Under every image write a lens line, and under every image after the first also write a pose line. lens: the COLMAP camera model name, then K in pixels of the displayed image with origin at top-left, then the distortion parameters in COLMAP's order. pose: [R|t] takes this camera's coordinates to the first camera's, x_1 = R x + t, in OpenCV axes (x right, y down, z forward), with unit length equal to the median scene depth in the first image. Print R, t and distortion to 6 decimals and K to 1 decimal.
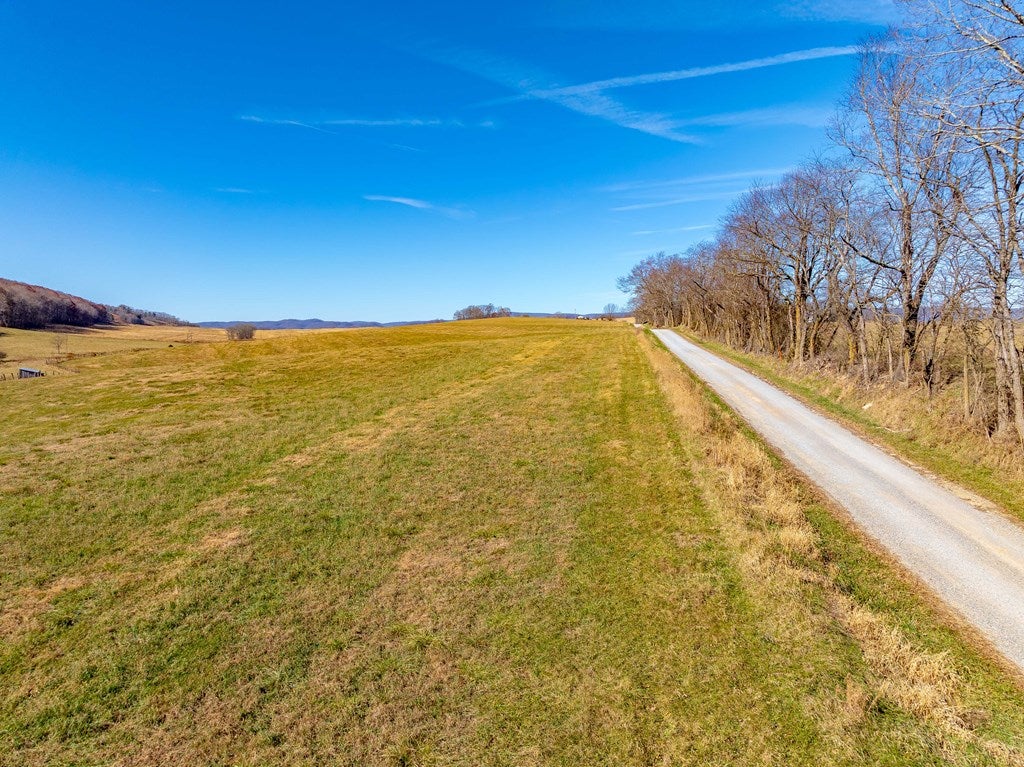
lens RADIAL K [[732.9, 0, 512.0], [0, 732.9, 383.5], [0, 0, 1]] dist [-0.015913, 0.012363]
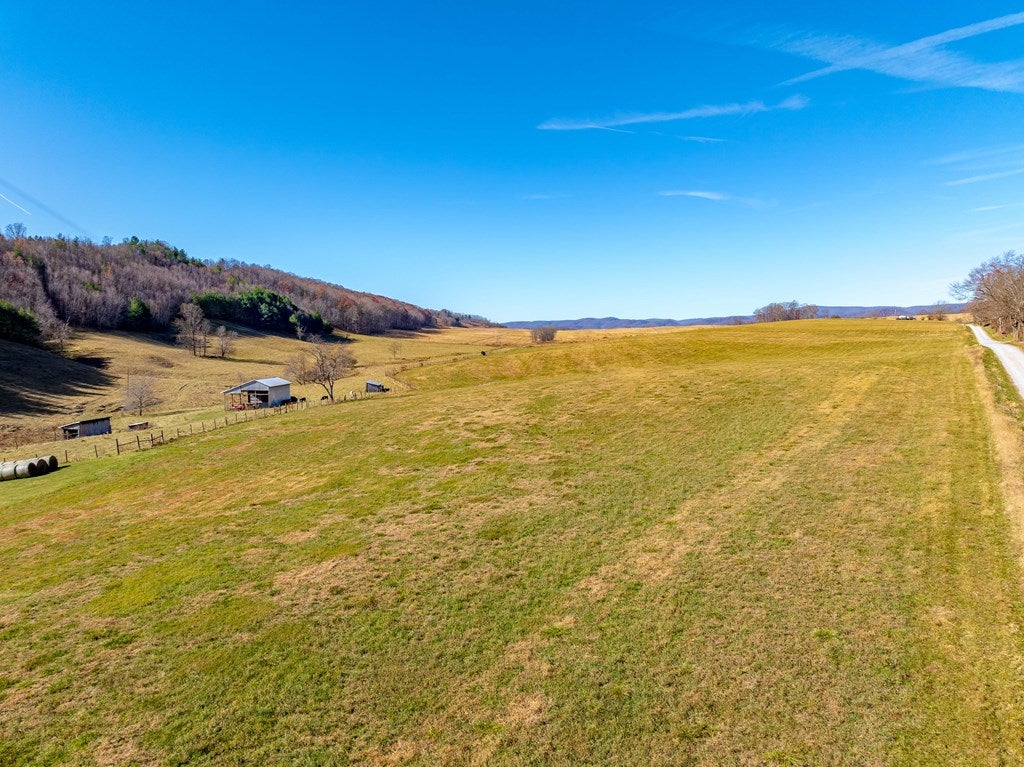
lens RADIAL K [[732.9, 0, 512.0], [0, 732.9, 383.5], [0, 0, 1]] dist [-0.015913, 0.012363]
pose [[0.922198, 0.009725, -0.386597, 0.001494], [-0.008562, 0.999952, 0.004730, -0.136786], [0.386624, -0.001052, 0.922237, -0.008197]]
